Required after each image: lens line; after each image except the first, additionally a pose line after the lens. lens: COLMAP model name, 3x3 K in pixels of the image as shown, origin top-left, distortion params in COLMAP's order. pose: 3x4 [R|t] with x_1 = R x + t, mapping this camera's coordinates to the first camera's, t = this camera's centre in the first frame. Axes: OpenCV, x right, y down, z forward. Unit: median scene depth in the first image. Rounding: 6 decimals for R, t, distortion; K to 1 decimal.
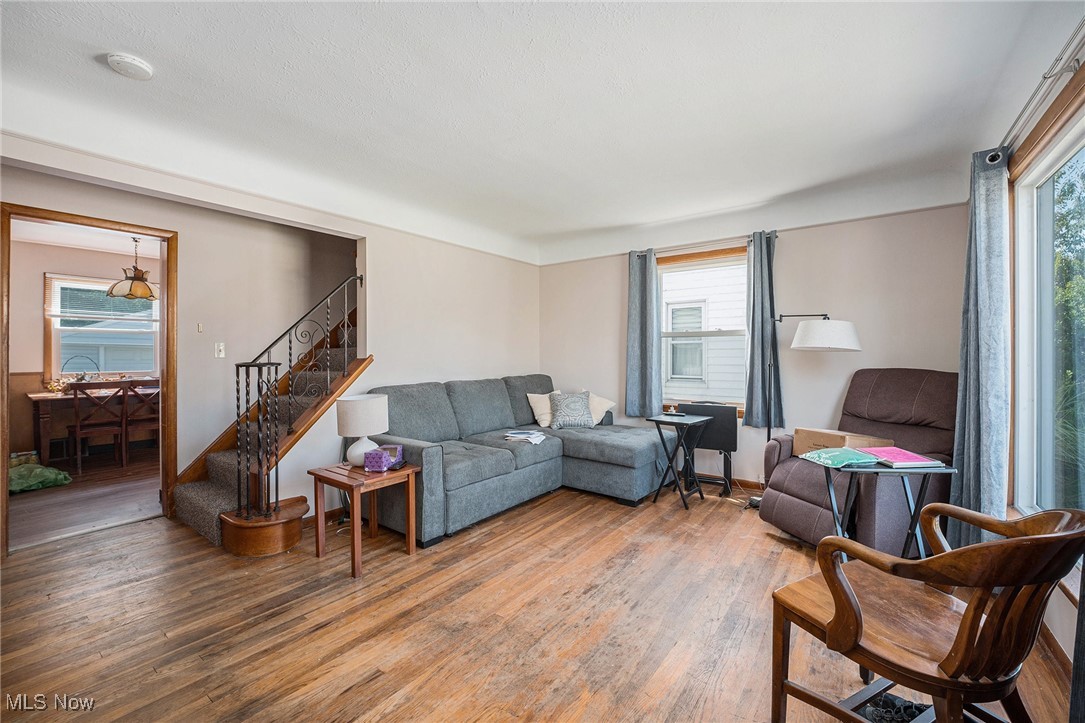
lens RADIAL K [[448.7, 0, 532.5], [0, 448.7, 363.7], [0, 0, 1]] dist [0.001362, -0.000260]
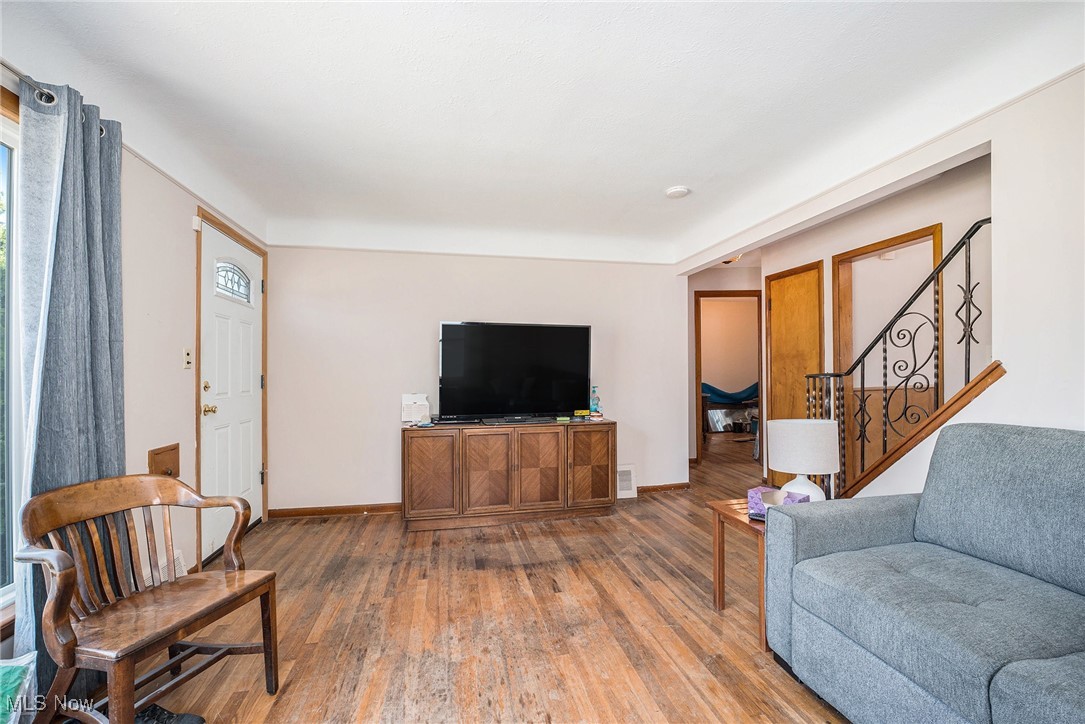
lens RADIAL K [[448.7, 0, 538.6], [0, 448.7, 371.4], [0, 0, 1]] dist [0.001362, -0.000260]
pose [[-0.657026, 0.013529, -0.753747, 0.677656], [0.013370, 0.999891, 0.006292, -0.039833], [0.753749, -0.005944, -0.657135, 1.623594]]
